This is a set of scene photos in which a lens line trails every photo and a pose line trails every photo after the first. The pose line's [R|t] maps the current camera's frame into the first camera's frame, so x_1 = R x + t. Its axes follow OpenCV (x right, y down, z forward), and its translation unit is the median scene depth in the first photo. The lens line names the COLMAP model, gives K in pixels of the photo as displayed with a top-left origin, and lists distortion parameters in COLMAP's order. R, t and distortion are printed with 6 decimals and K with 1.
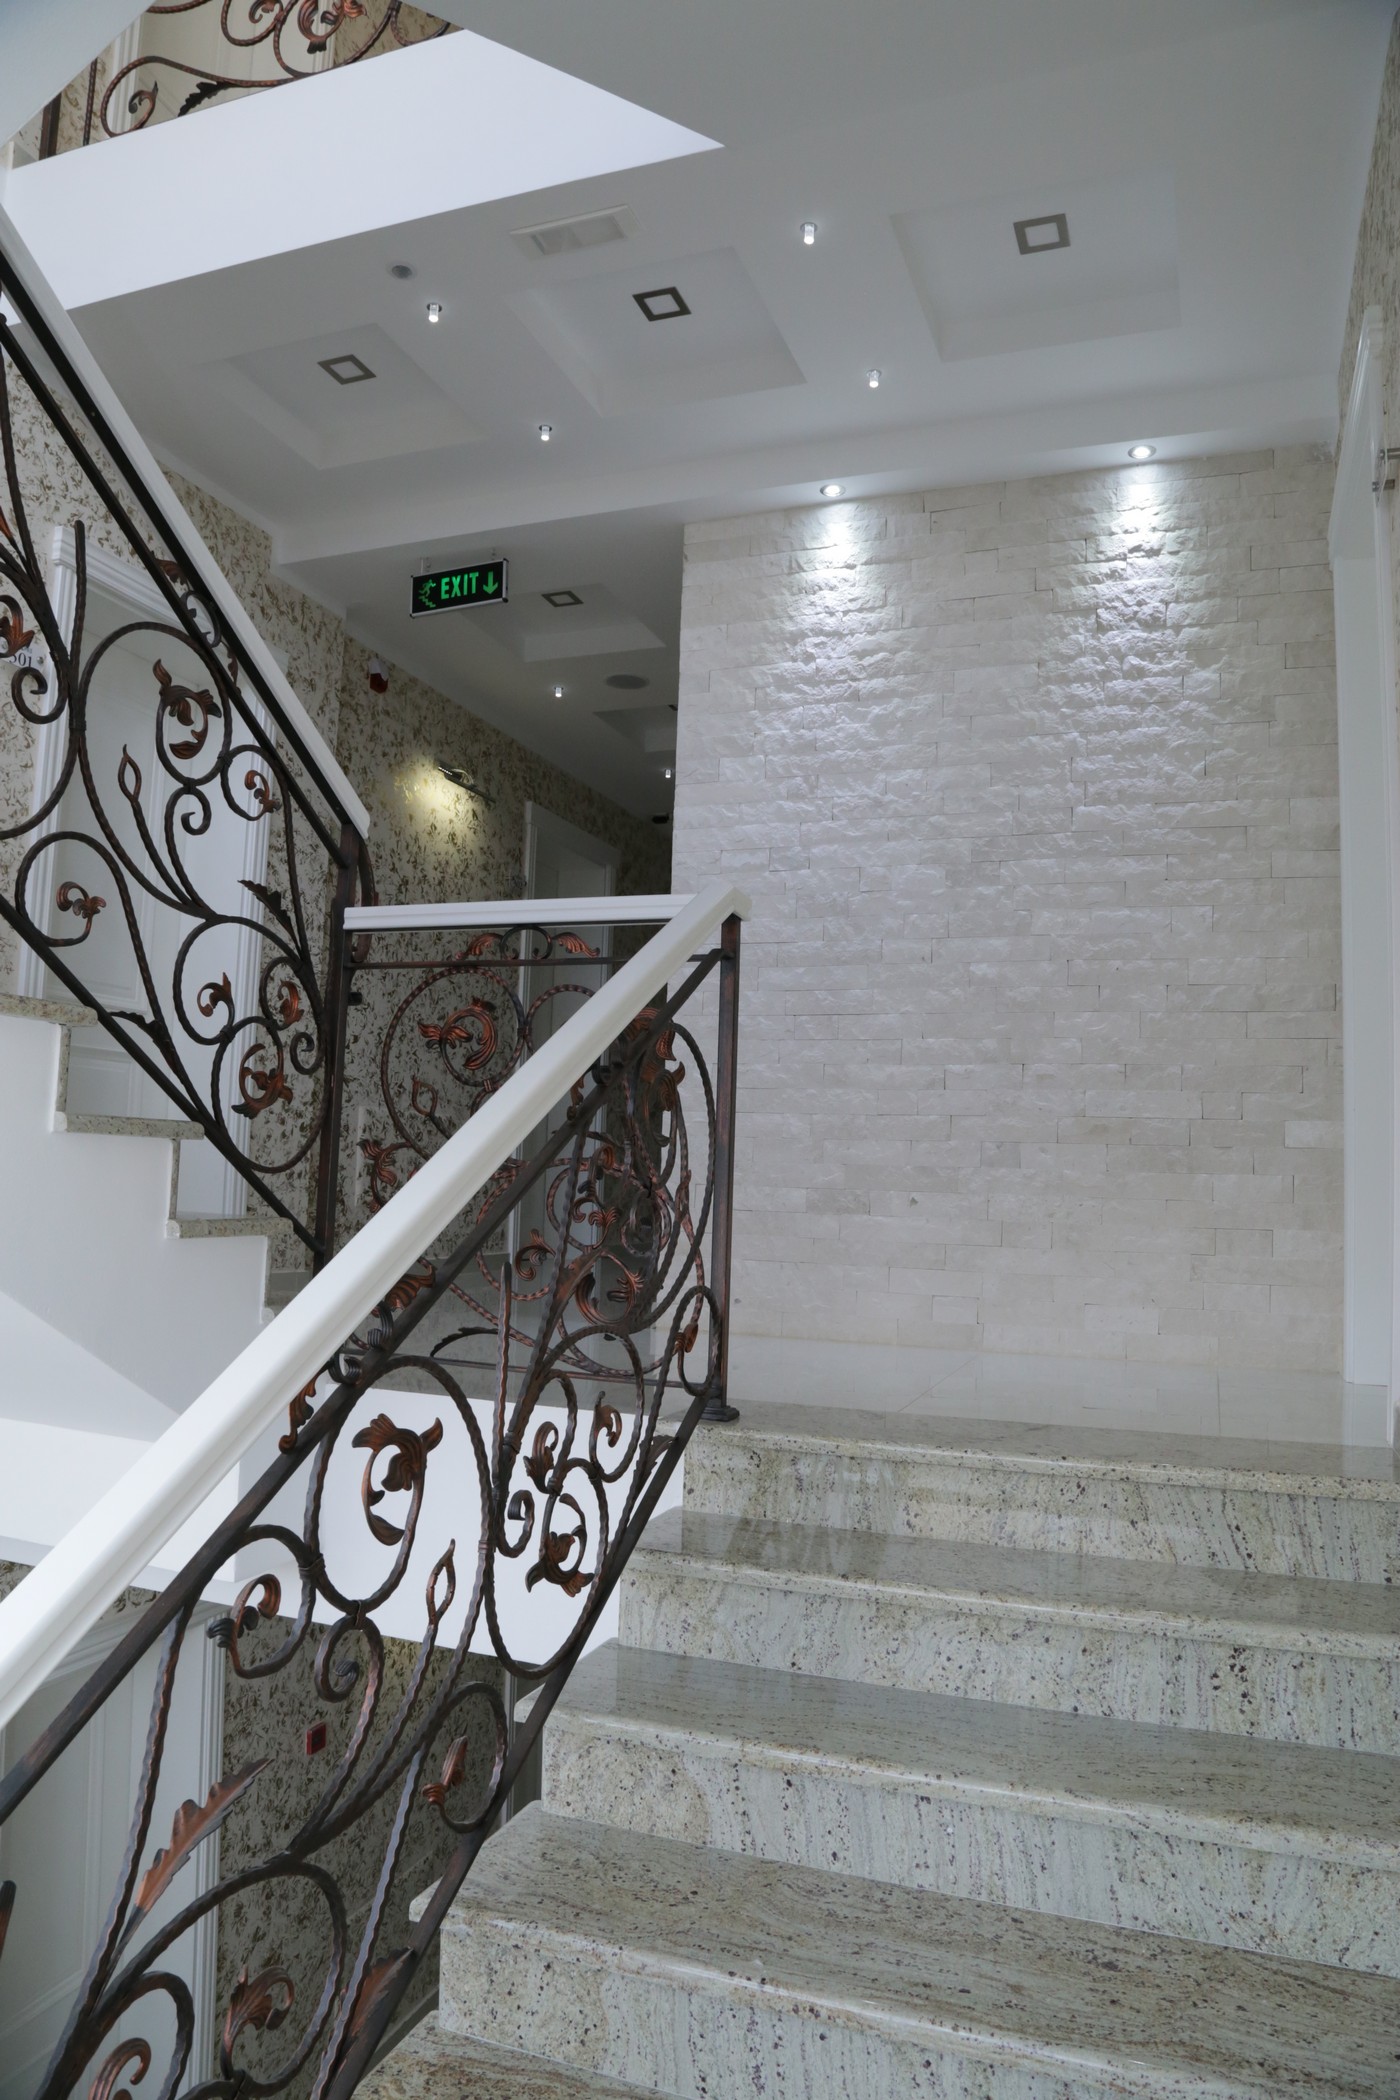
lens RADIAL K [[1393.7, 0, 700.0], [0, 1393.7, 1050.0], [0, 0, 1]] dist [-0.136403, 0.060624]
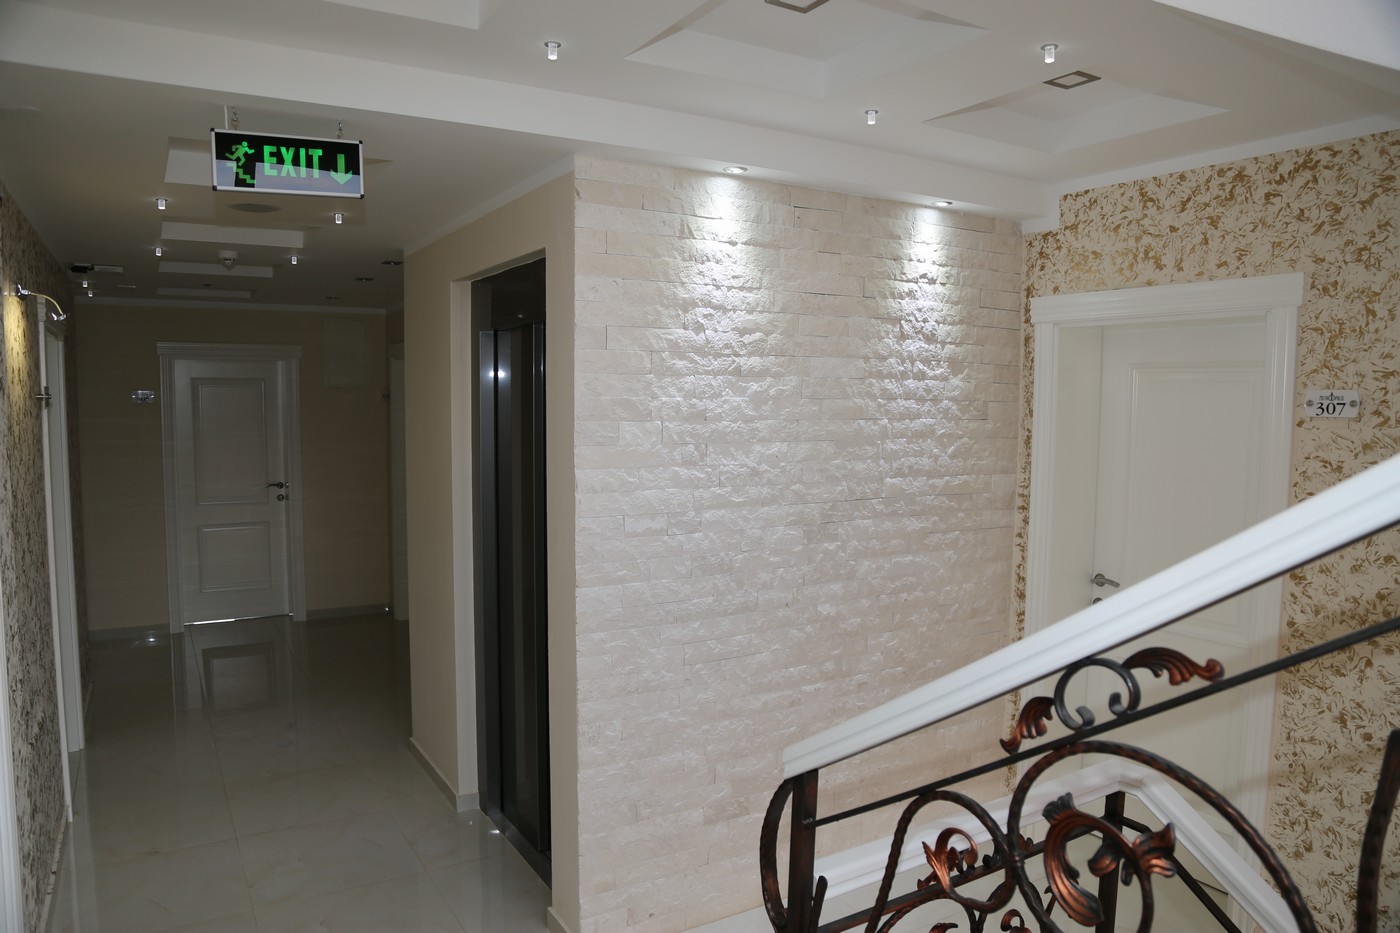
lens RADIAL K [[929.1, 0, 700.0], [0, 929.1, 466.5], [0, 0, 1]] dist [-0.136403, 0.060624]
pose [[0.631282, -0.083232, 0.771074, -0.500078], [-0.054563, 0.986994, 0.151211, -0.303526], [-0.773632, -0.137529, 0.618530, 0.580089]]
